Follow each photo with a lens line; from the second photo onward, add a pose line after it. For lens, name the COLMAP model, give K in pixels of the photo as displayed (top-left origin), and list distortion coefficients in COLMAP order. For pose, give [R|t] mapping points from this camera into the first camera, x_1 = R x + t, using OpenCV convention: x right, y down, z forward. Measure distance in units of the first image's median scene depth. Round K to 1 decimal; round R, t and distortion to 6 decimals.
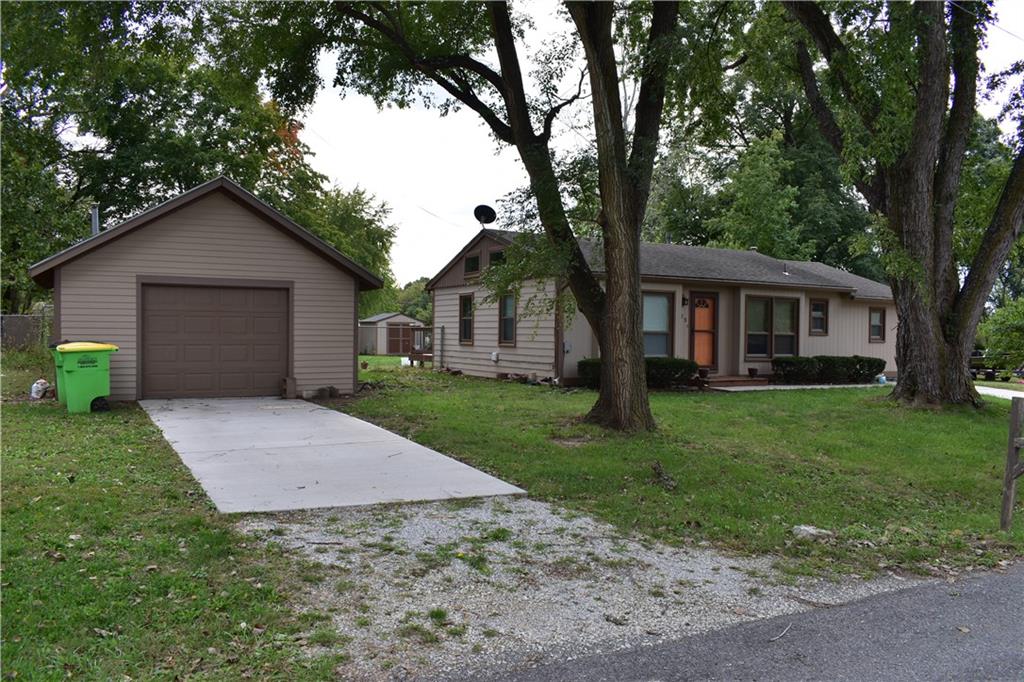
lens RADIAL K [[798.0, 0, 511.4], [0, 798.0, 343.7], [0, 0, 1]] dist [-0.090860, 0.009211]
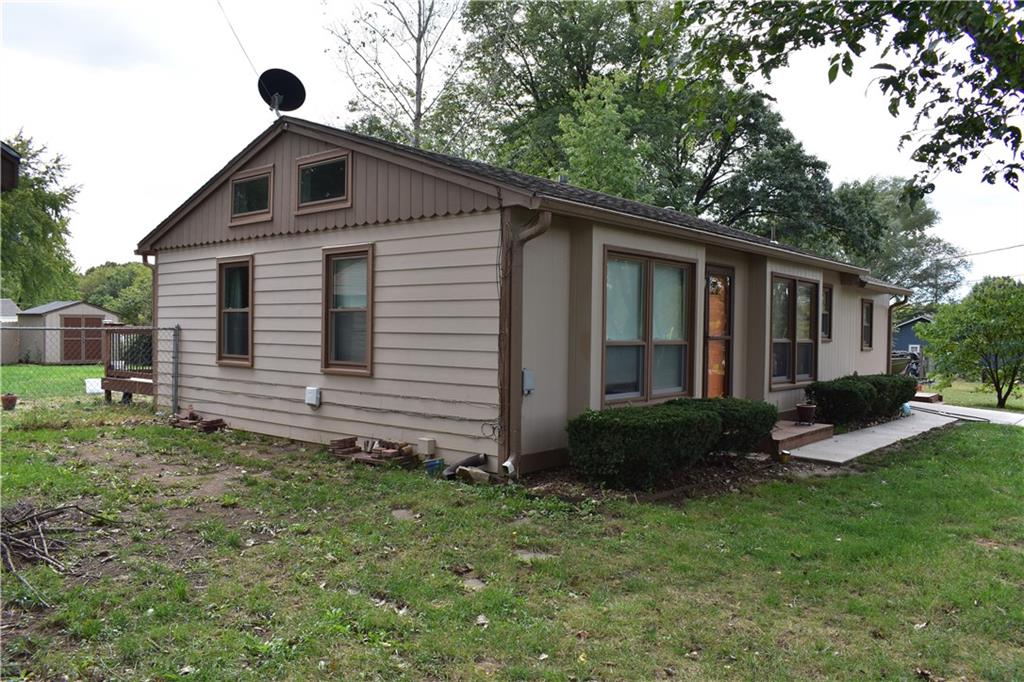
lens RADIAL K [[798.0, 0, 511.7], [0, 798.0, 344.4], [0, 0, 1]] dist [-0.090860, 0.009211]
pose [[0.933029, -0.007076, 0.359732, -0.079509], [0.003081, 0.999927, 0.011679, -0.018343], [-0.359789, -0.009789, 0.932982, 0.554602]]
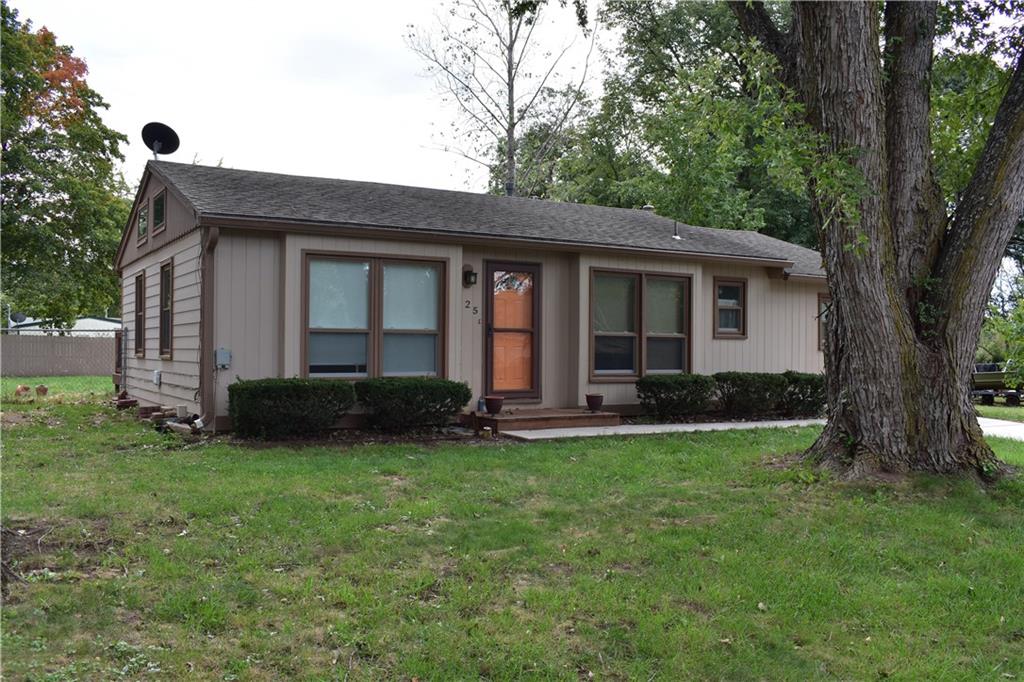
lens RADIAL K [[906.3, 0, 511.8], [0, 906.3, 341.3], [0, 0, 1]] dist [-0.091583, 0.020210]
pose [[0.999189, -0.005666, 0.039872, 0.216933], [0.006559, 0.999729, -0.022320, 0.006568], [-0.039735, 0.022563, 0.998955, 0.351146]]
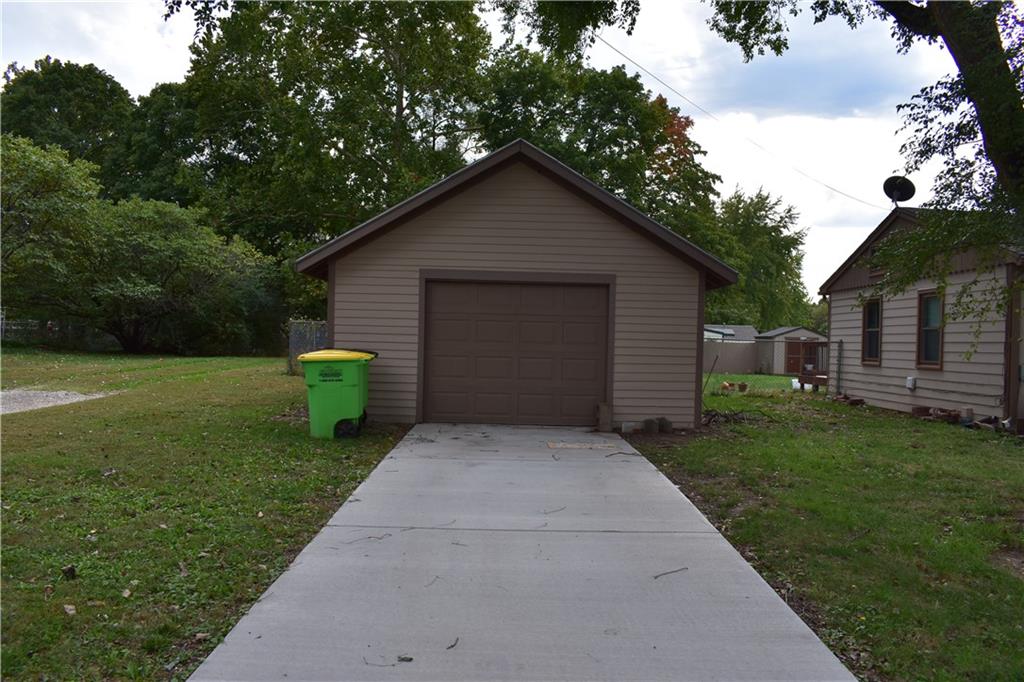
lens RADIAL K [[798.0, 0, 520.9], [0, 798.0, 344.9], [0, 0, 1]] dist [-0.090860, 0.009211]
pose [[0.878748, 0.014170, -0.477075, 0.005641], [-0.023370, 0.999638, -0.013355, -0.000379], [0.476713, 0.022885, 0.878761, 0.218979]]
